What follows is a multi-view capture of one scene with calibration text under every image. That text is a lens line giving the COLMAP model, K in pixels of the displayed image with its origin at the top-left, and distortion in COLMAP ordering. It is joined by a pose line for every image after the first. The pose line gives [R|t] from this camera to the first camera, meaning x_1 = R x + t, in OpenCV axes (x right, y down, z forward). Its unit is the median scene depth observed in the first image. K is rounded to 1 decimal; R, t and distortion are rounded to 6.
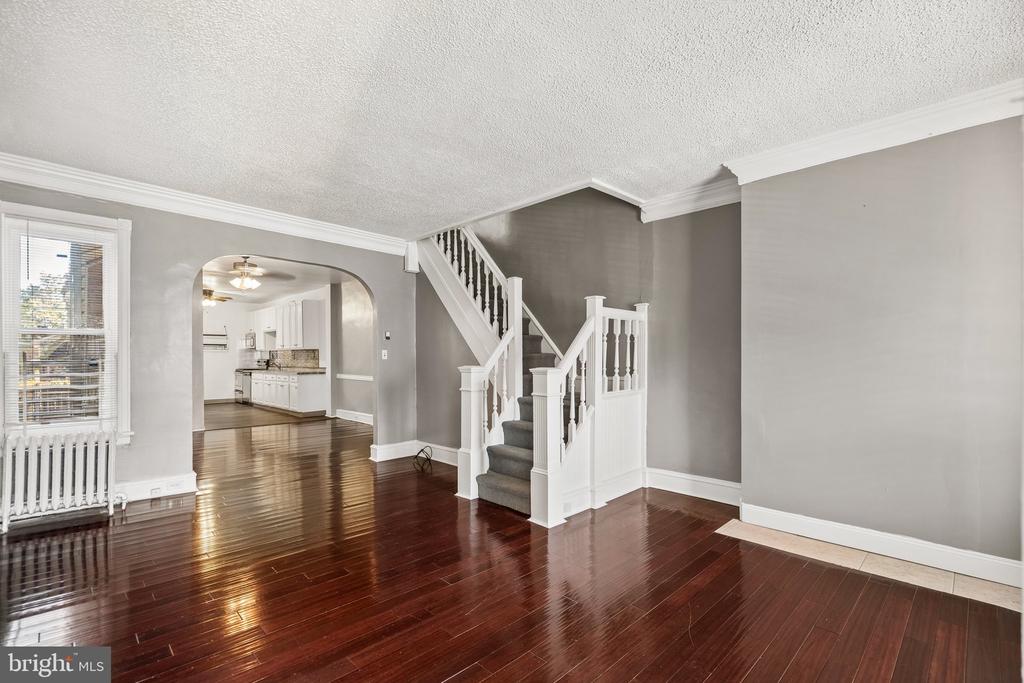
lens RADIAL K [[468.5, 0, 506.7], [0, 468.5, 353.4], [0, 0, 1]] dist [-0.010236, 0.001491]
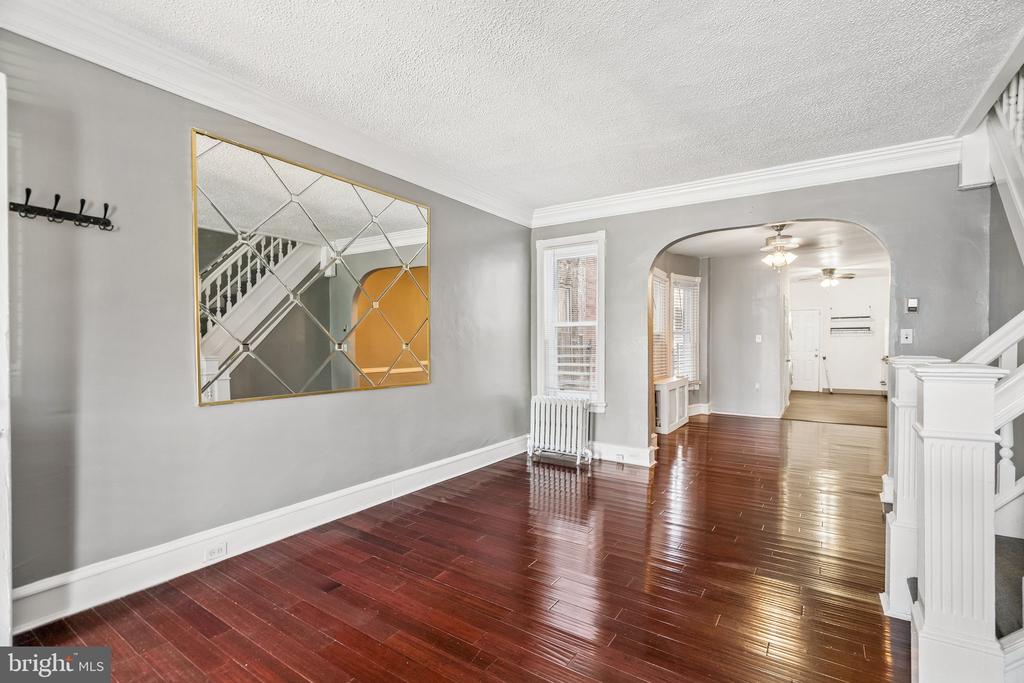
lens RADIAL K [[468.5, 0, 509.7], [0, 468.5, 350.7], [0, 0, 1]] dist [-0.010236, 0.001491]
pose [[0.187980, 0.010672, -0.982115, 0.281025], [0.013648, 0.999816, 0.013477, 0.007228], [0.982078, -0.015938, 0.187800, 0.412487]]
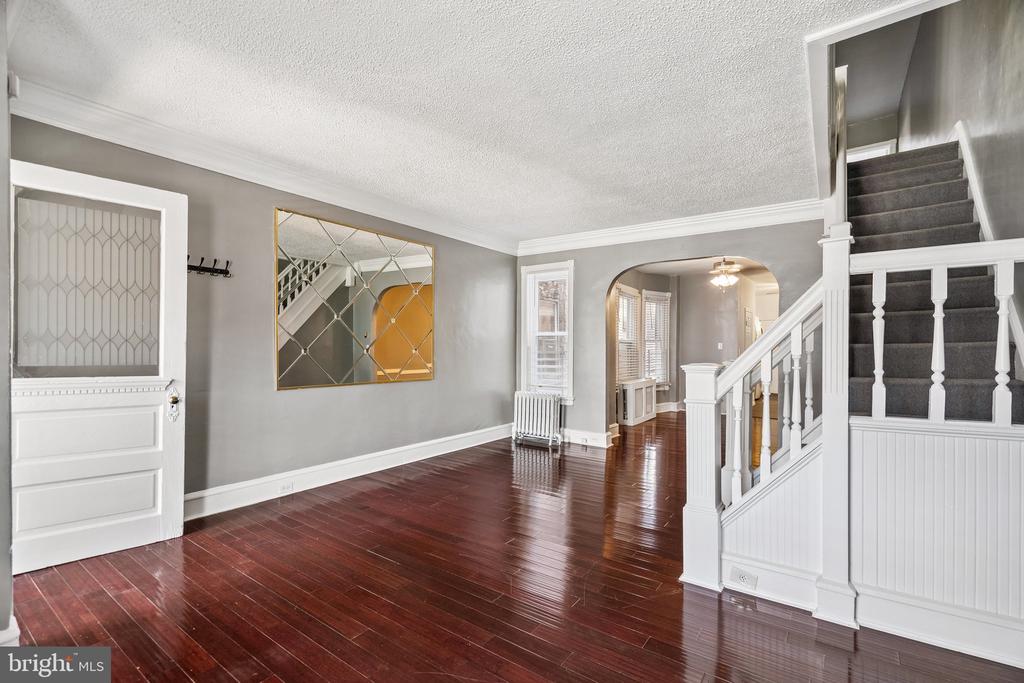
lens RADIAL K [[468.5, 0, 508.7], [0, 468.5, 349.3], [0, 0, 1]] dist [-0.010236, 0.001491]
pose [[0.162804, 0.000212, -0.986658, 0.536384], [0.006022, 0.999981, 0.001208, 0.004219], [0.986640, -0.006139, 0.162800, 0.425170]]
